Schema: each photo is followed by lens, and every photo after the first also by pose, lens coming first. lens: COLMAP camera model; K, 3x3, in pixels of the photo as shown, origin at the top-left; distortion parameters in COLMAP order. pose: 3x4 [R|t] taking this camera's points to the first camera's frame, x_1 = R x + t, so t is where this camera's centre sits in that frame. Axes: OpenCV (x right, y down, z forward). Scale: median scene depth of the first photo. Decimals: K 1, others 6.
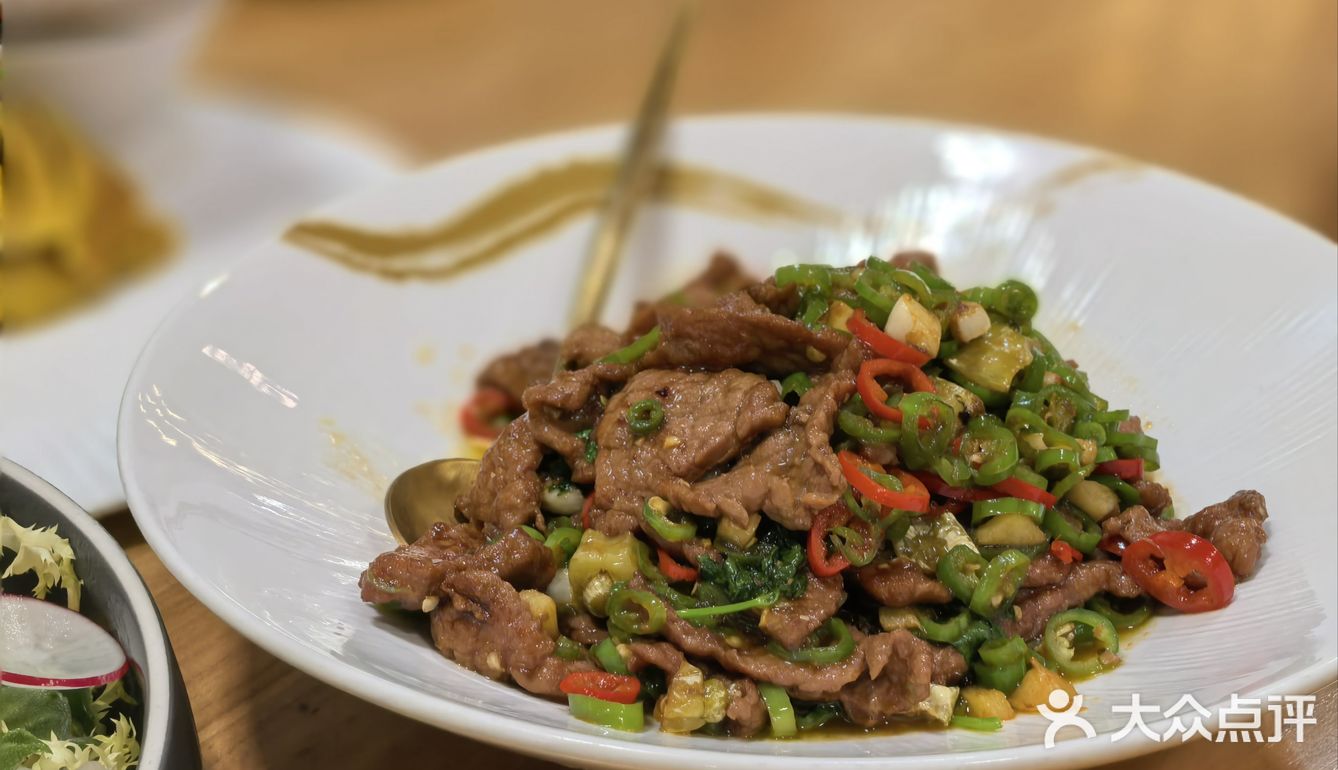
lens RADIAL K [[2089.3, 0, 669.0], [0, 2089.3, 385.0], [0, 0, 1]] dist [0.334994, -1.629091]
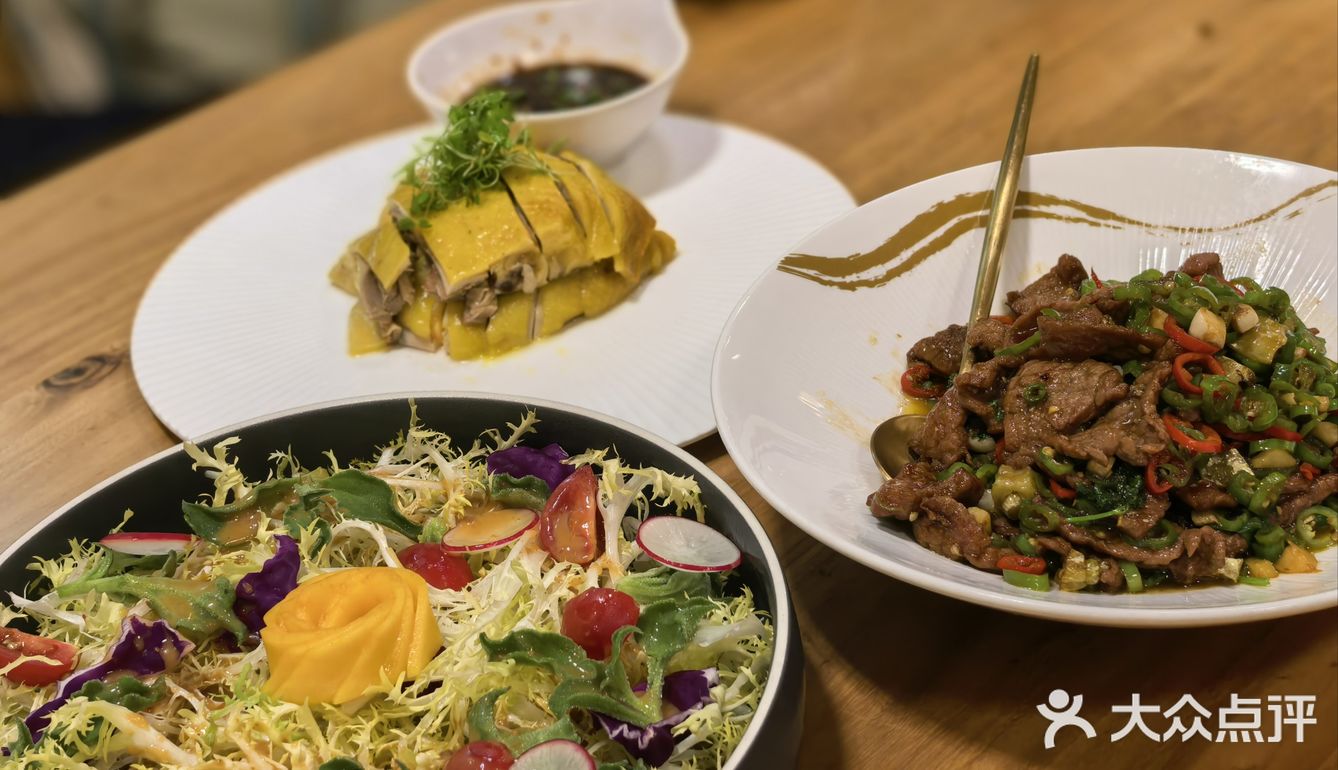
lens RADIAL K [[2089.3, 0, 669.0], [0, 2089.3, 385.0], [0, 0, 1]] dist [0.334994, -1.629091]
pose [[0.991794, -0.036120, -0.122637, -0.093946], [0.047777, 0.994474, 0.093479, -0.159931], [0.118583, -0.098572, 0.988039, -0.644036]]
